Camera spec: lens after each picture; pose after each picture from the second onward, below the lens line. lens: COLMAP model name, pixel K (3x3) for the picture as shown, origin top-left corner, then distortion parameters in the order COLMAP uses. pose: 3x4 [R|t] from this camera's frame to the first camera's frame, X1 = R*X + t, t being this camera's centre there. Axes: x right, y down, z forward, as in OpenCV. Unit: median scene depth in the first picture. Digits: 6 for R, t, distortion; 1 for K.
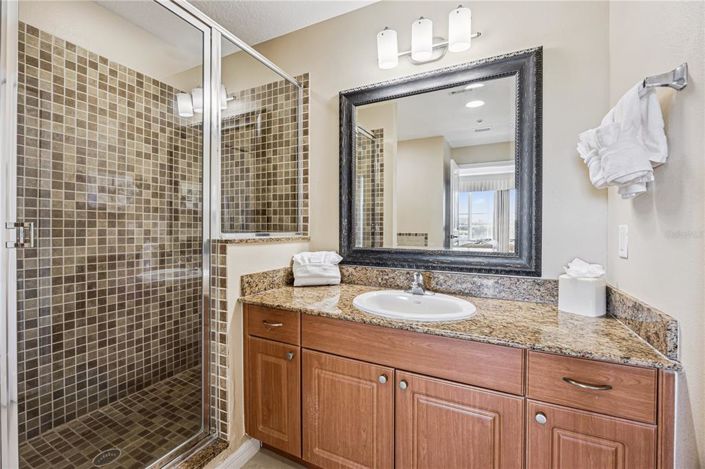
lens RADIAL K [[307.7, 0, 350.5], [0, 307.7, 231.0], [0, 0, 1]] dist [-0.018921, -0.000153]
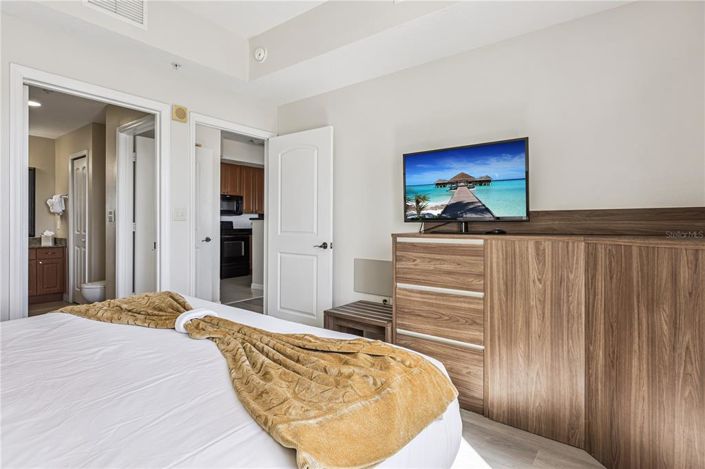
lens RADIAL K [[341.5, 0, 352.4], [0, 341.5, 223.3], [0, 0, 1]] dist [-0.001705, -0.000342]
pose [[0.175397, -0.005993, 0.984480, -2.064829], [0.010607, 0.999935, 0.004197, 0.021041], [-0.984441, 0.009706, 0.175449, -2.605787]]
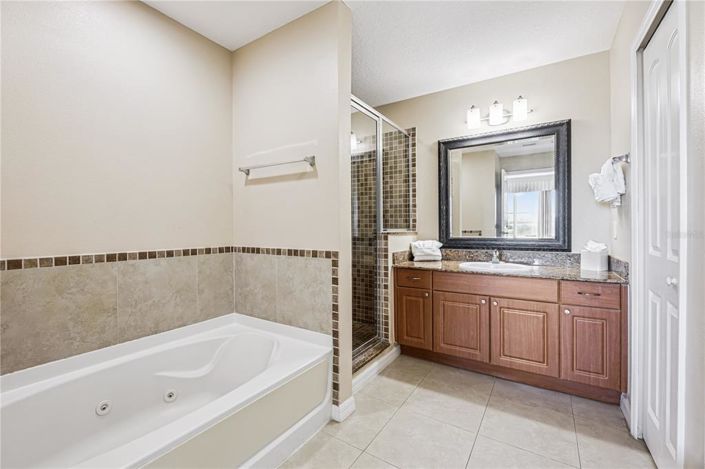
lens RADIAL K [[307.7, 0, 350.5], [0, 307.7, 231.0], [0, 0, 1]] dist [-0.018921, -0.000153]
pose [[0.993591, -0.009699, -0.112616, -0.354610], [0.009608, 0.999953, -0.001344, 0.017299], [0.112623, 0.000254, 0.993638, -0.718224]]
